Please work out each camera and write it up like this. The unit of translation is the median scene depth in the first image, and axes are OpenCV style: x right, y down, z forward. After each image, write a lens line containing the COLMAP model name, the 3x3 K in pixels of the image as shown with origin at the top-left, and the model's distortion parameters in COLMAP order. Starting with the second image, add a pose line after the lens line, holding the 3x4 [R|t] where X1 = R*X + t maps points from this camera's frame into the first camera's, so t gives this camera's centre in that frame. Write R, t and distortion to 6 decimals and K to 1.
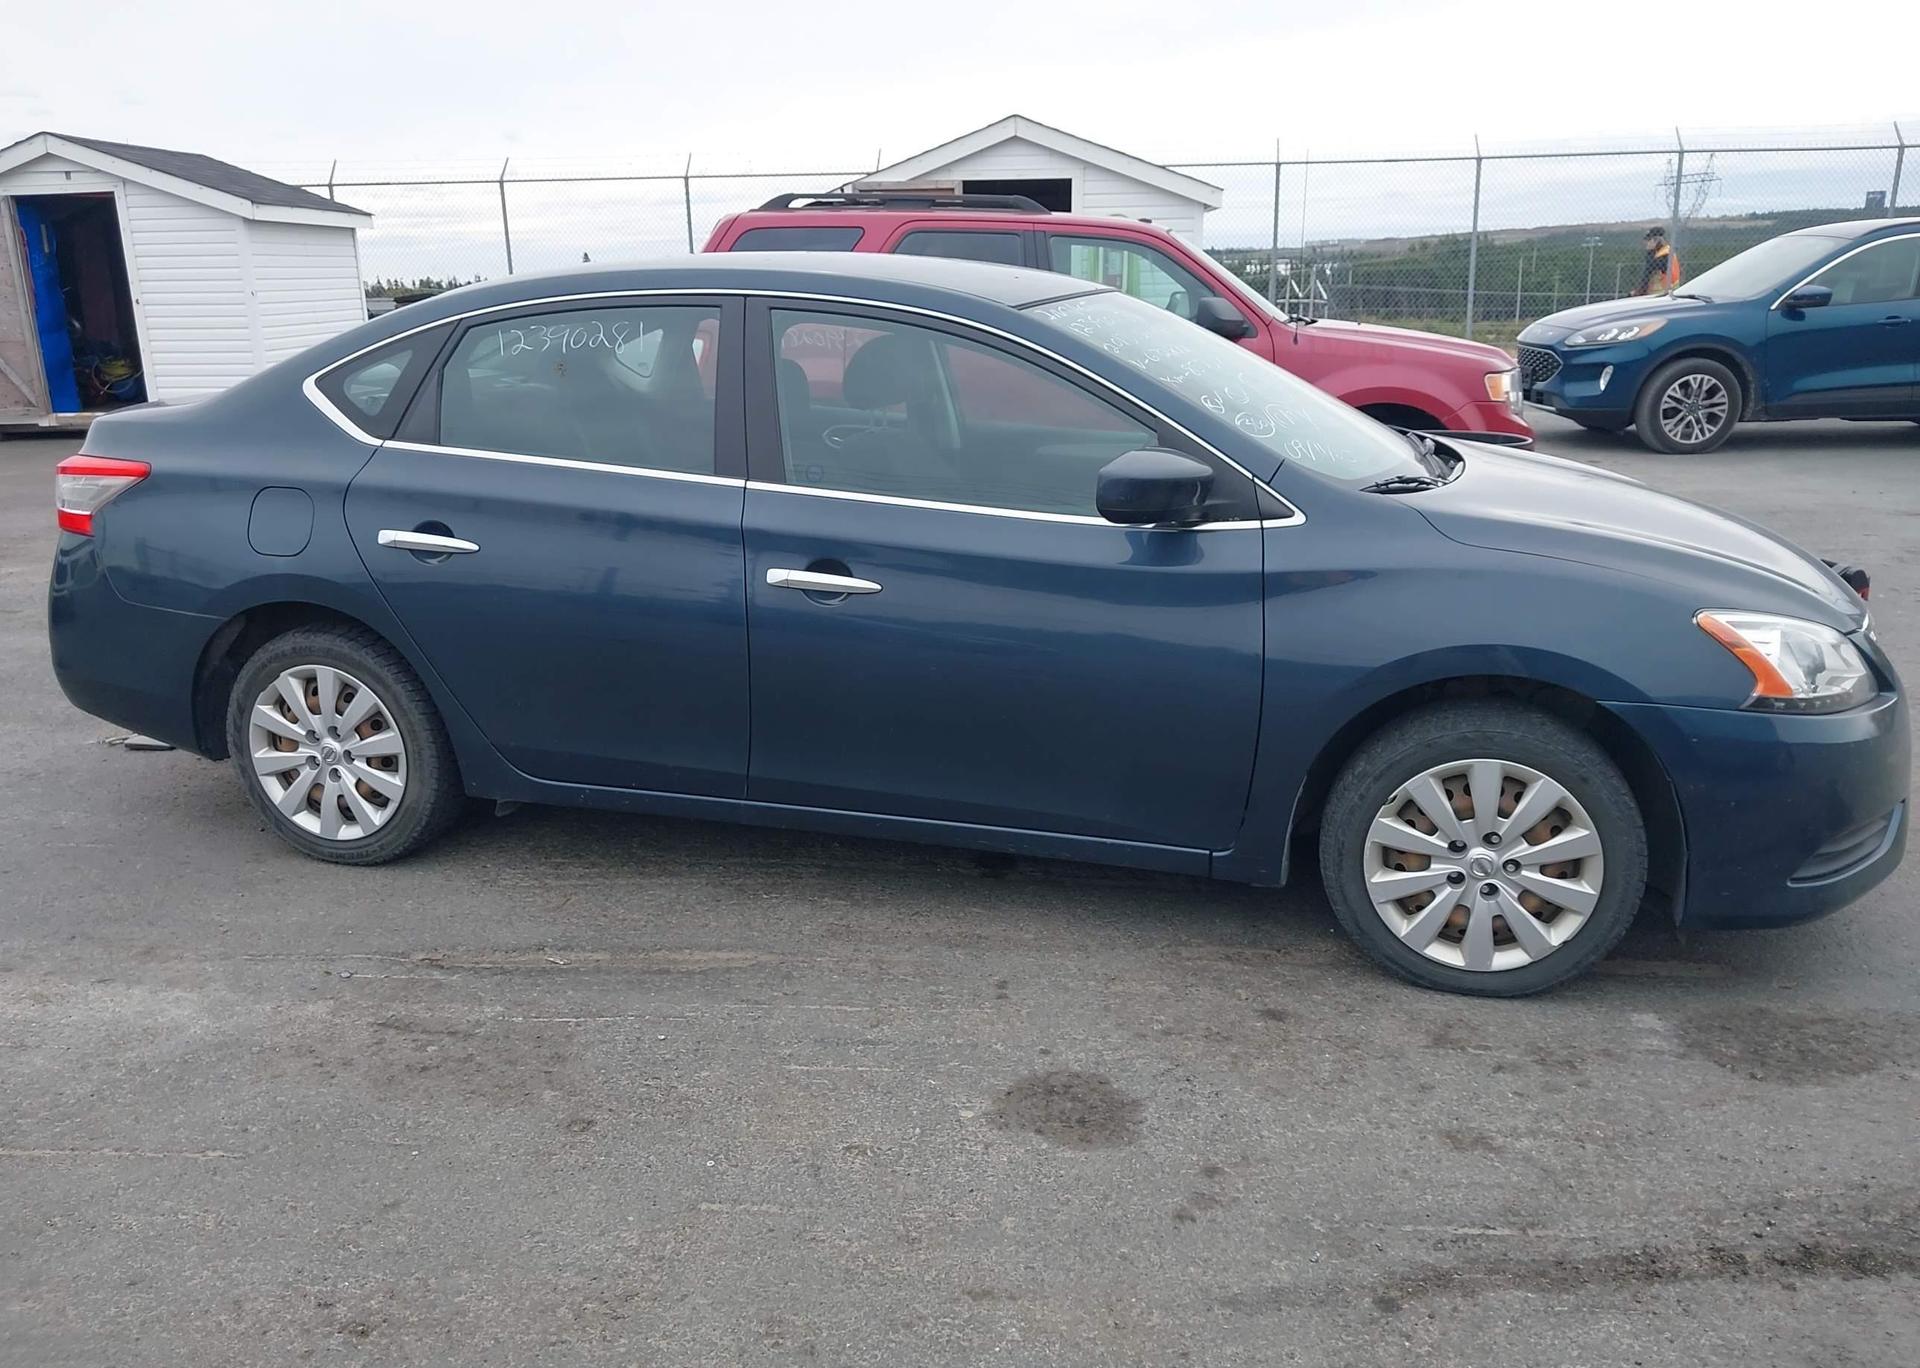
lens RADIAL K [[1525.5, 0, 948.2], [0, 1525.5, 687.7], [0, 0, 1]] dist [0.036826, -0.057407]
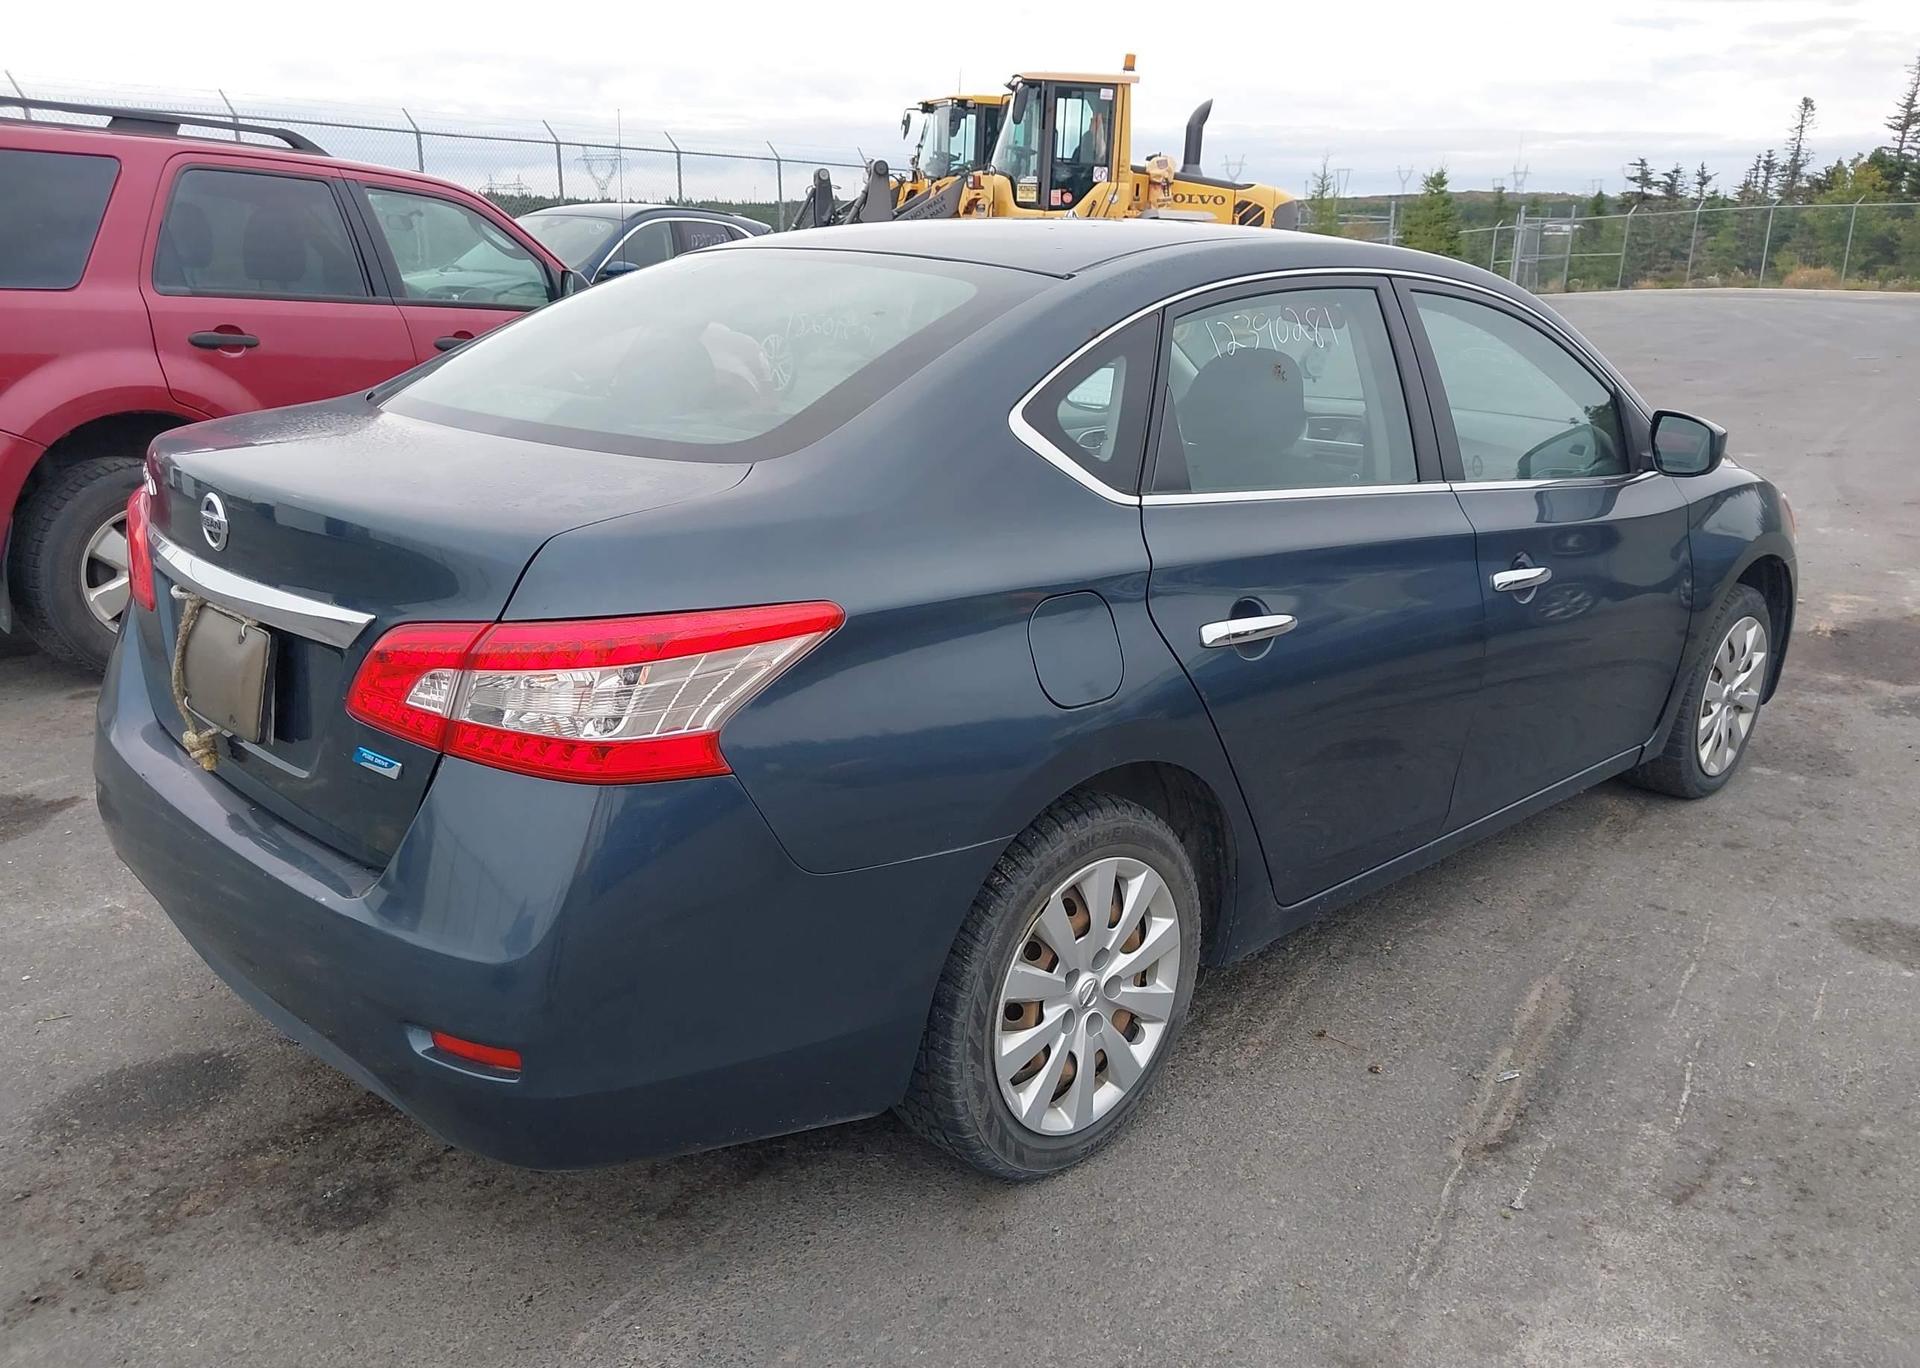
lens RADIAL K [[1524.3, 0, 947.2], [0, 1524.3, 682.8], [0, 0, 1]] dist [0.010345, 0.003338]
pose [[0.490106, -0.218176, 0.843916, -1.042087], [0.203154, 0.970097, 0.132815, -0.198491], [-0.847658, 0.106352, 0.519774, 0.788070]]
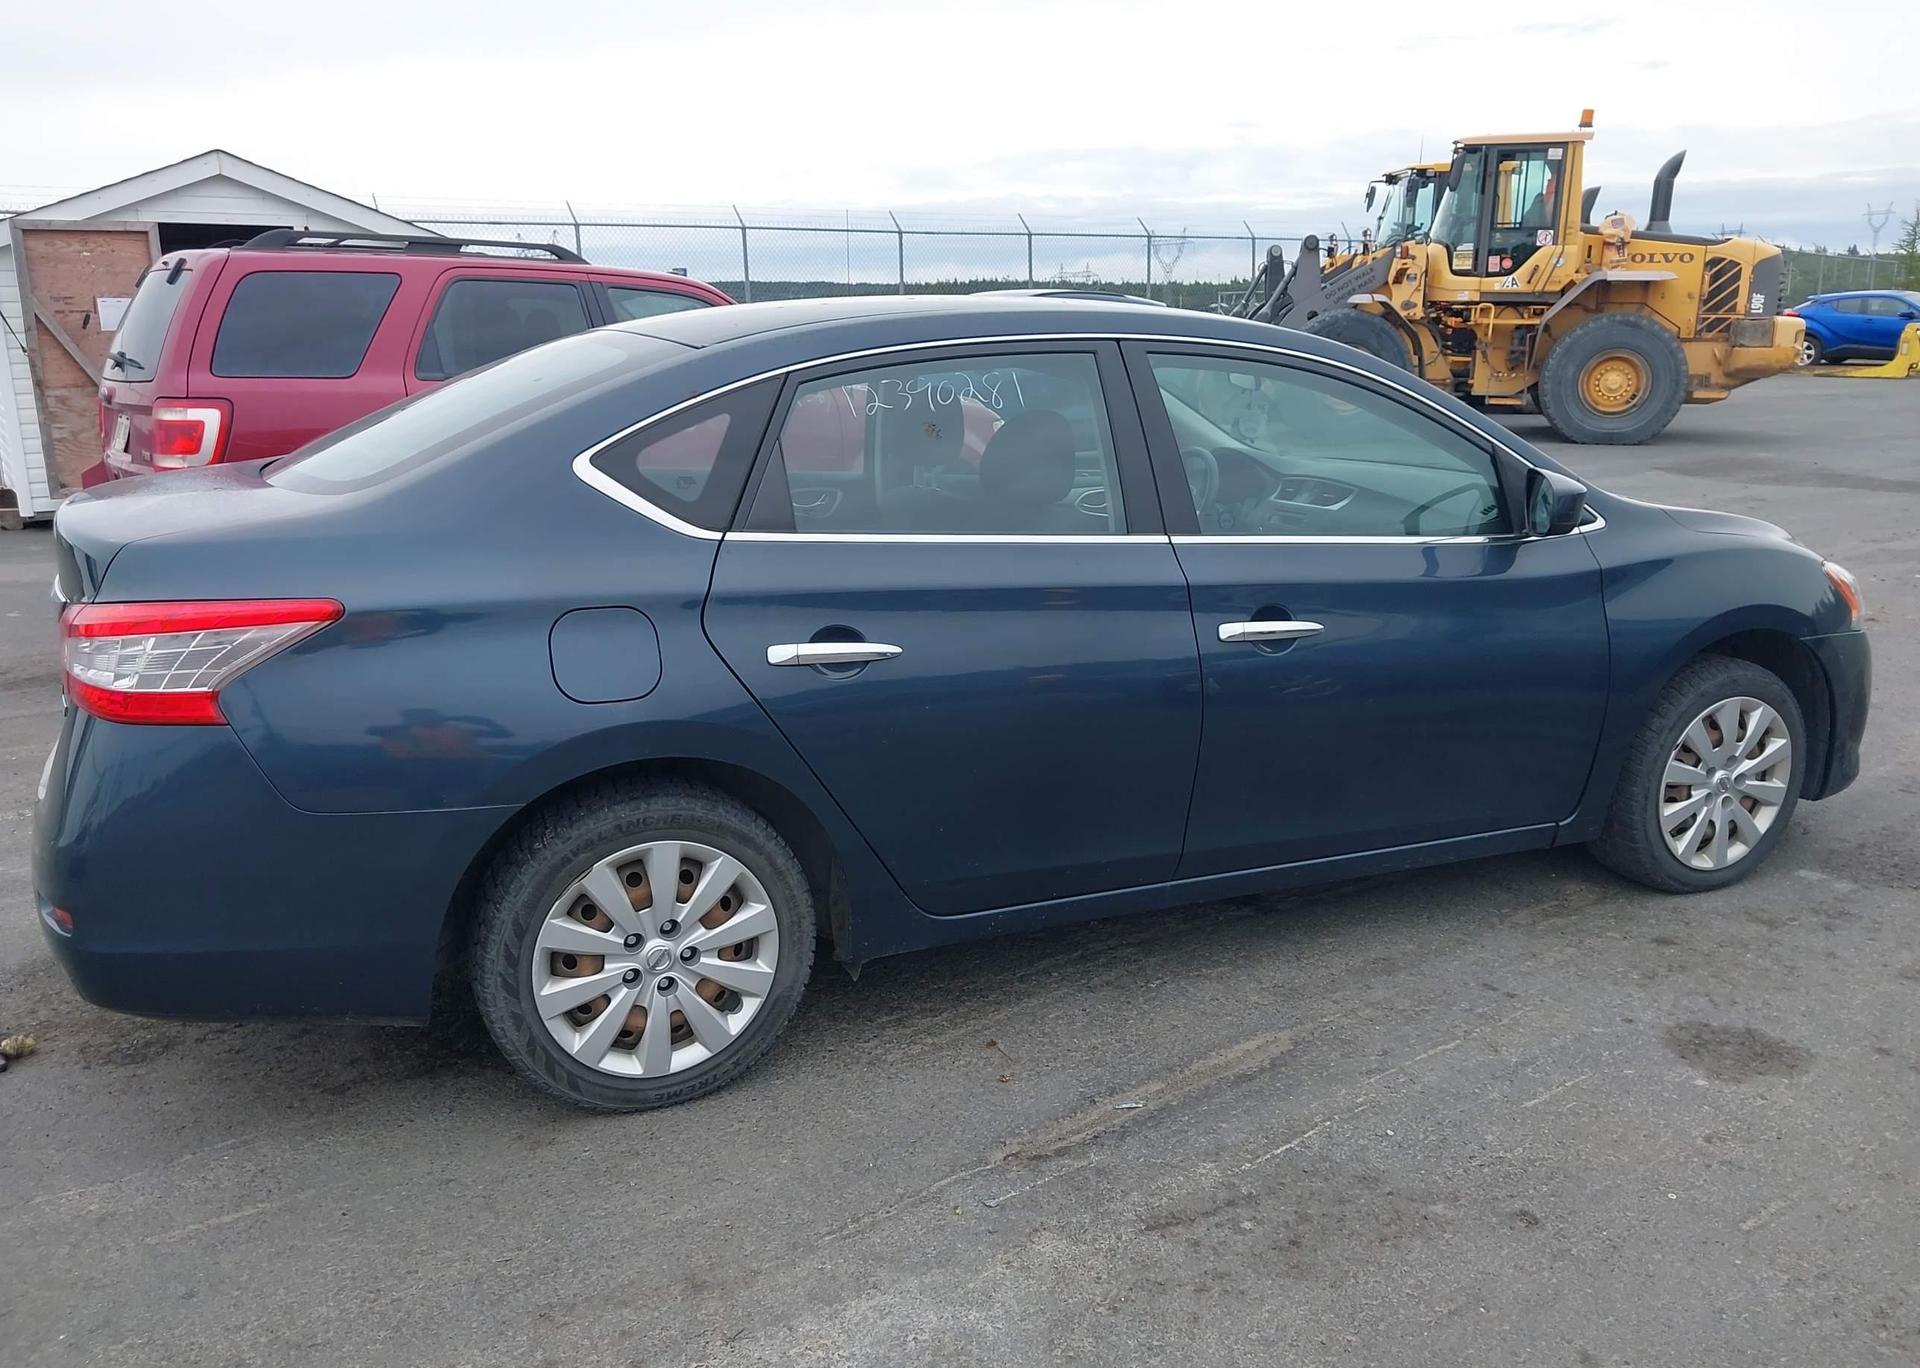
lens RADIAL K [[1514.6, 0, 945.7], [0, 1514.6, 678.9], [0, 0, 1]] dist [0.053114, -0.074317]
pose [[0.765903, -0.142303, 0.627011, -0.820758], [0.170166, 0.985289, 0.015756, -0.086744], [-0.620029, 0.094629, 0.778851, 0.369962]]
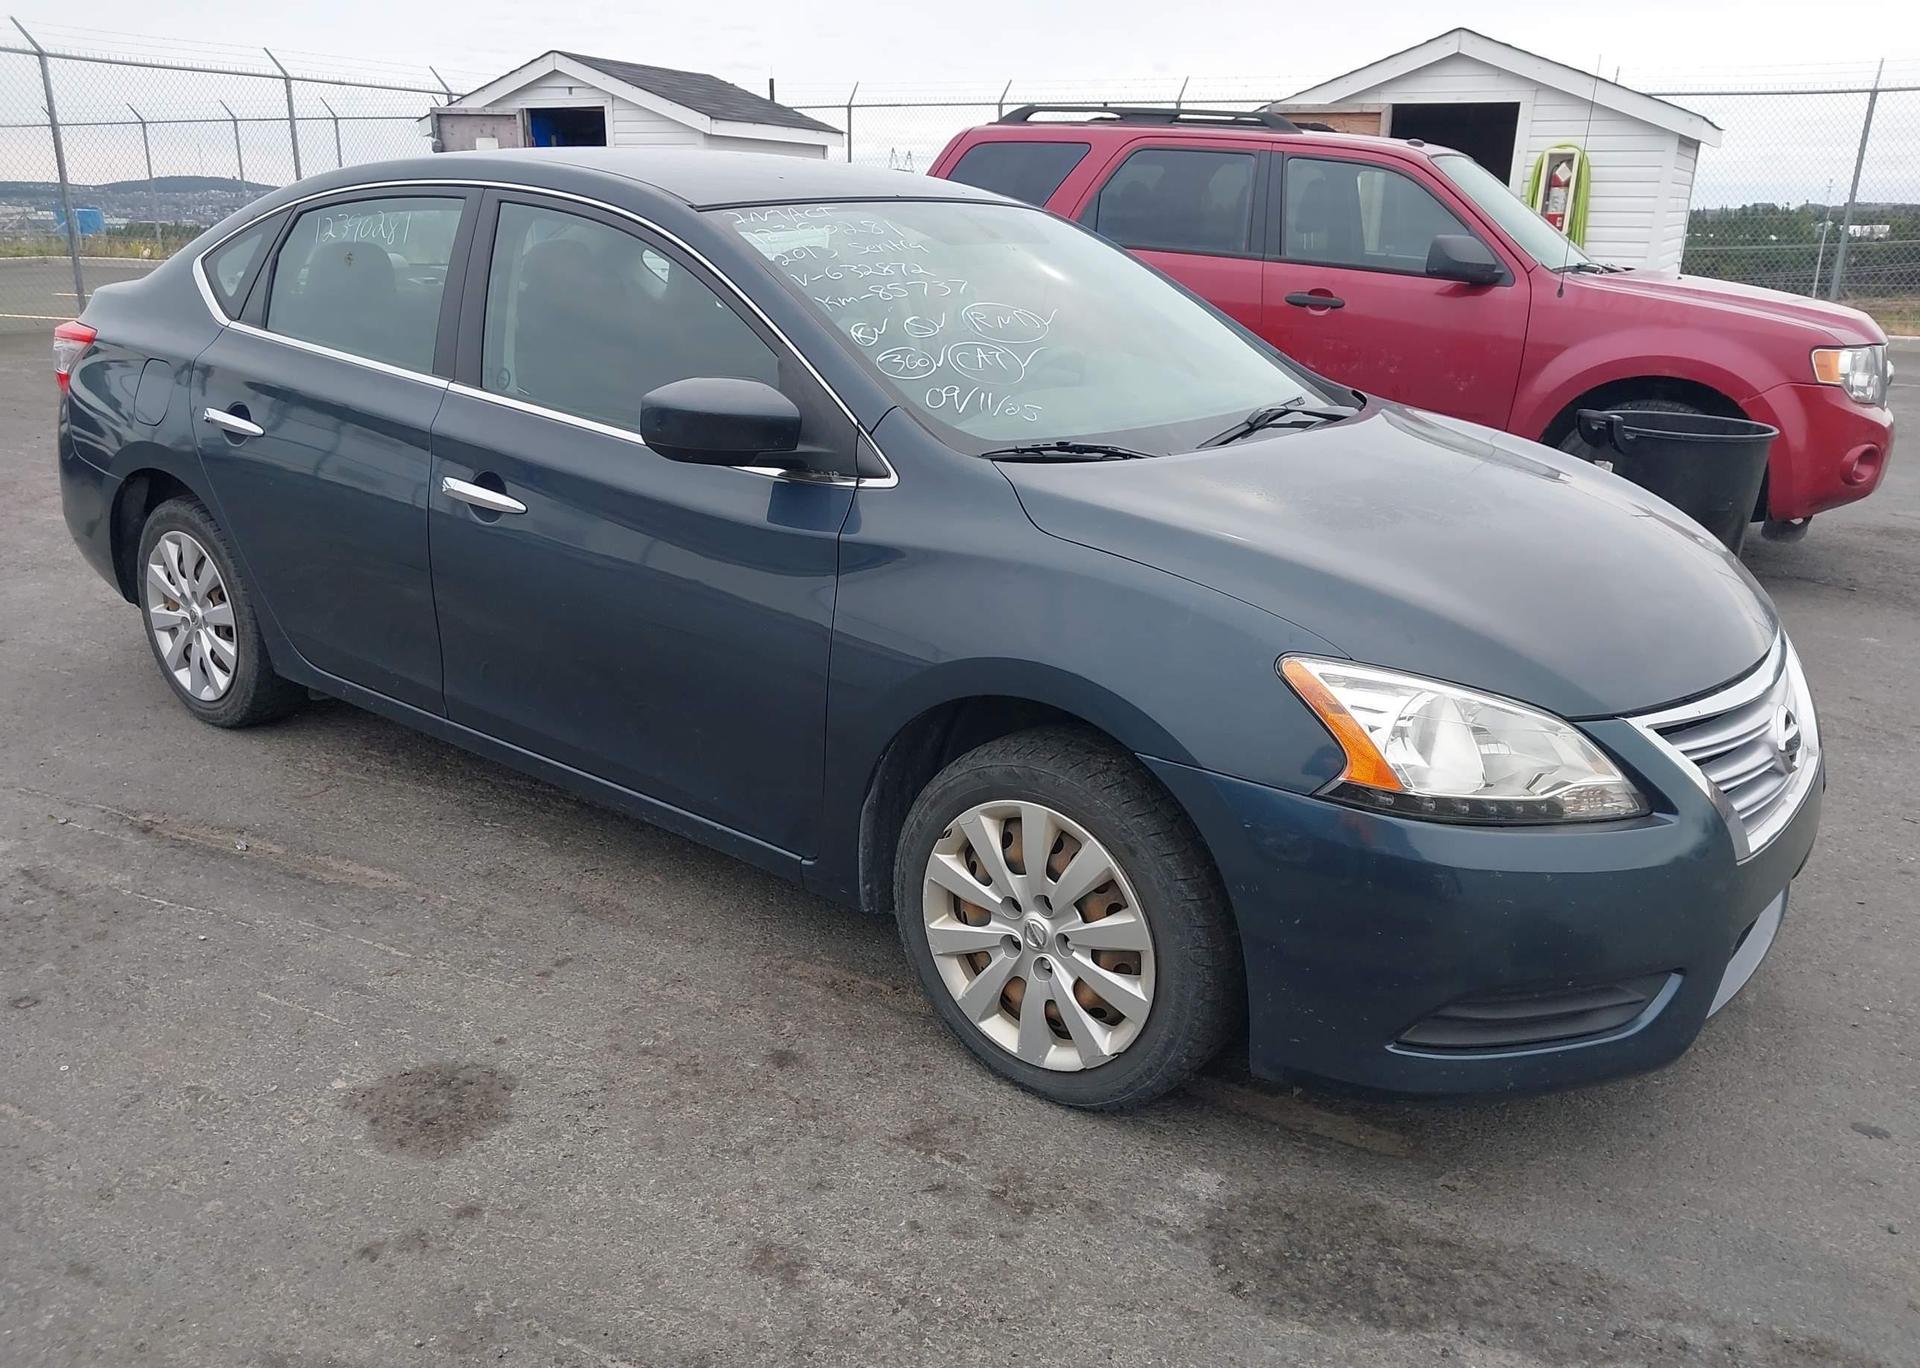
lens RADIAL K [[1525.5, 0, 948.2], [0, 1525.5, 687.7], [0, 0, 1]] dist [0.036826, -0.057407]
pose [[0.923906, 0.146454, -0.353482, 0.508976], [-0.132727, 0.989154, 0.062913, -0.049346], [0.358861, -0.011209, 0.933324, 0.221438]]
